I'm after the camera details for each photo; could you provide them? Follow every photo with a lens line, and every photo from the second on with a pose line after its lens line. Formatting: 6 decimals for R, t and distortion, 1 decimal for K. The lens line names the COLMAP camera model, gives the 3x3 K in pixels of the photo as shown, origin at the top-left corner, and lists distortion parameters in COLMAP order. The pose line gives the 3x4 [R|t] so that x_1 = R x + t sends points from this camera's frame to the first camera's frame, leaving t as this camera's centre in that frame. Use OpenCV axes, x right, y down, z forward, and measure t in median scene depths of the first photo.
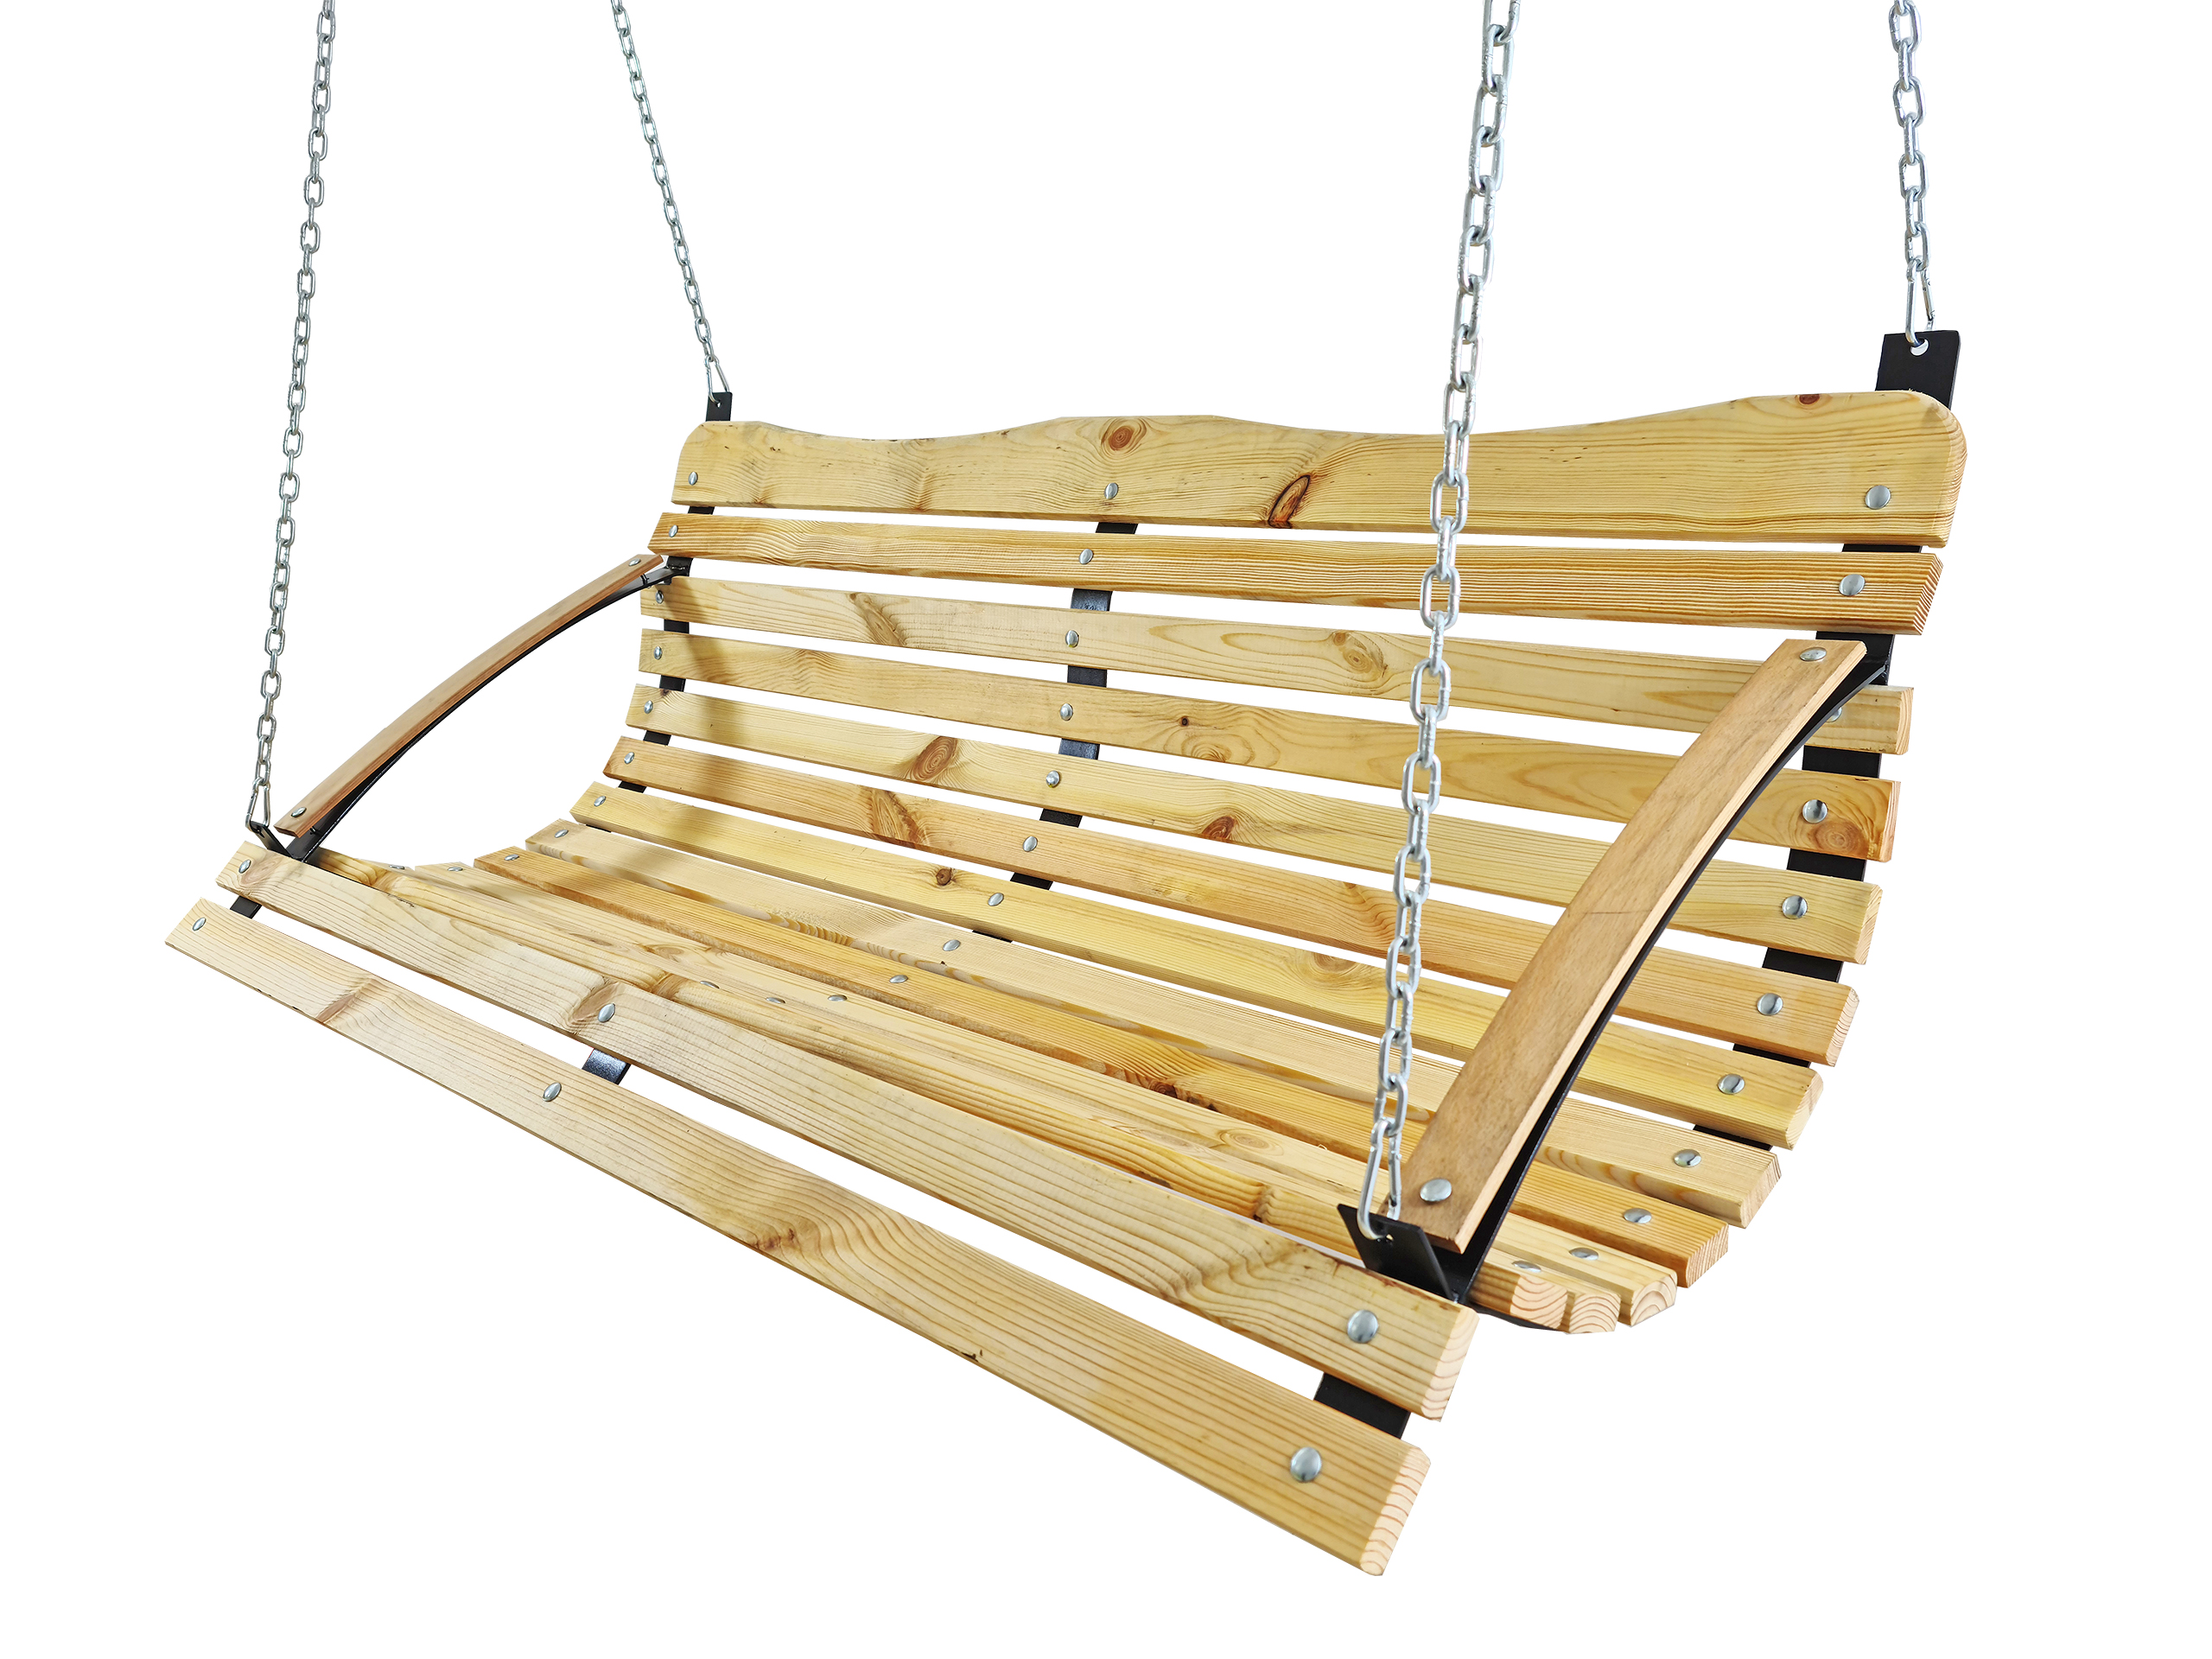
lens RADIAL K [[1731.5, 0, 1124.0], [0, 1731.5, 819.9], [0, 0, 1]] dist [0.057832, -0.003865]
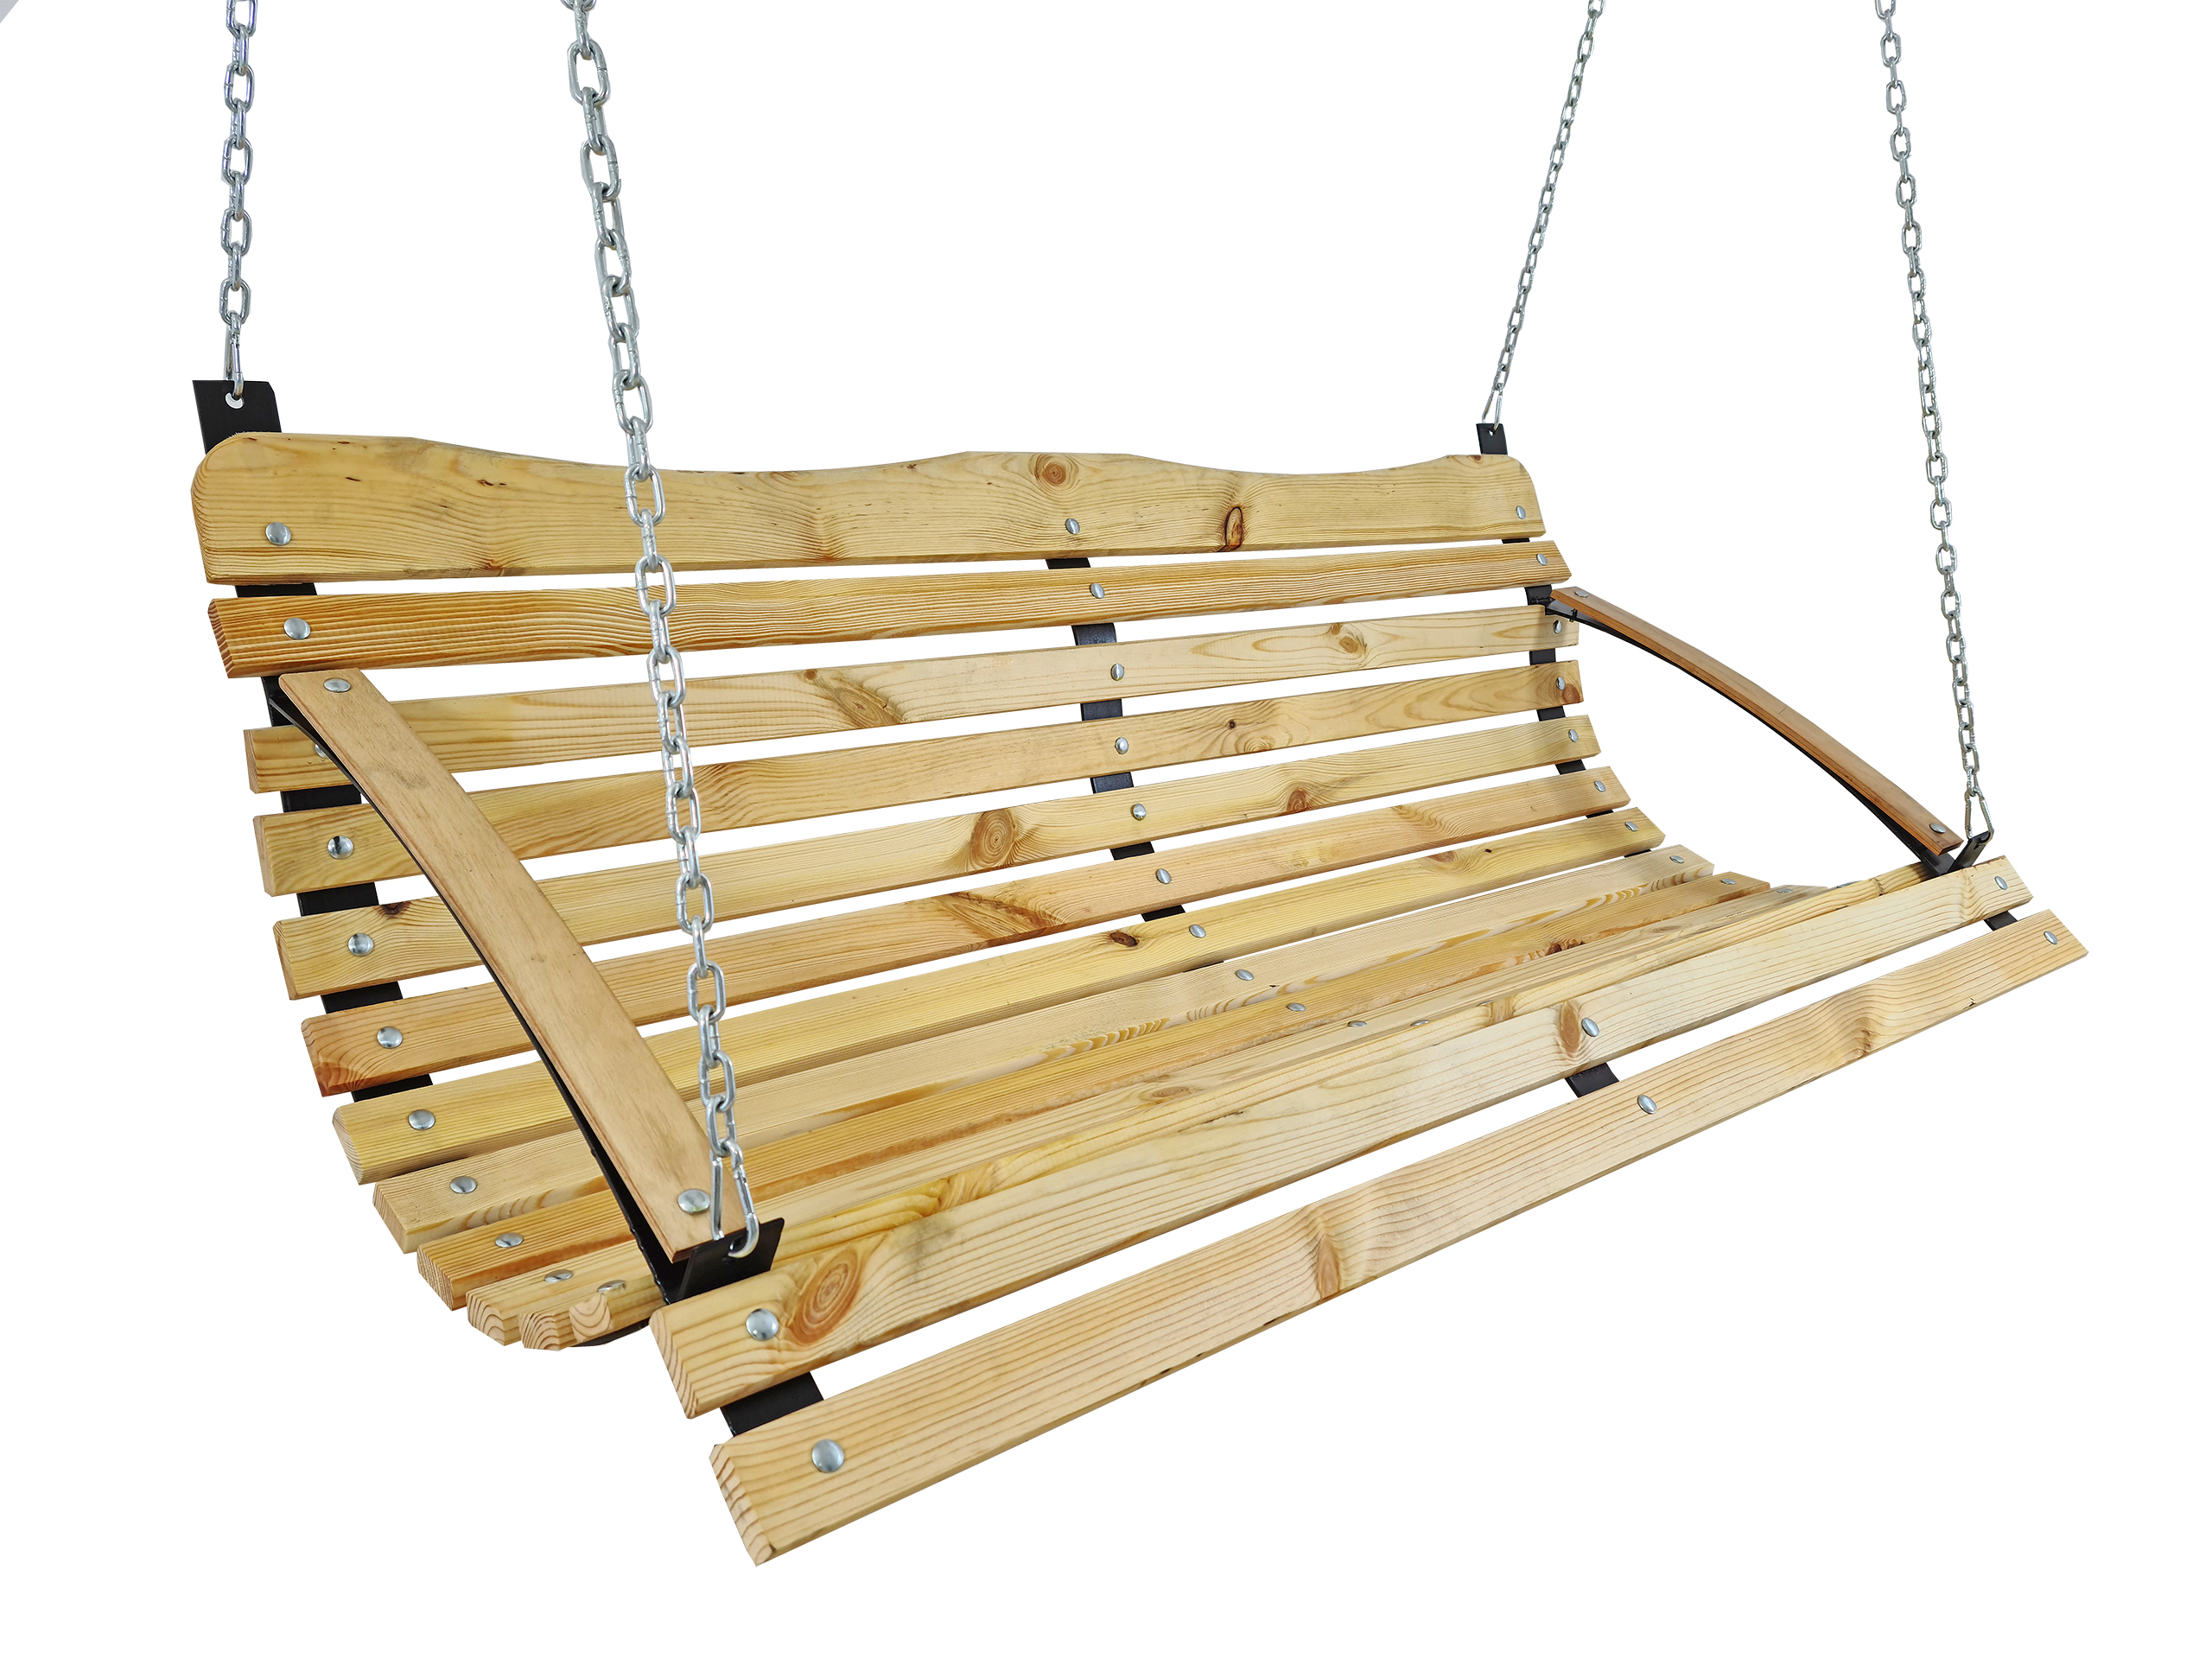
lens RADIAL K [[1731.5, 0, 1124.2], [0, 1731.5, 837.3], [0, 0, 1]] dist [0.057832, -0.003865]
pose [[0.079965, -0.183910, 0.979685, -1.032442], [0.220810, 0.961683, 0.162508, -0.175421], [-0.972033, 0.203329, 0.117510, 0.902405]]
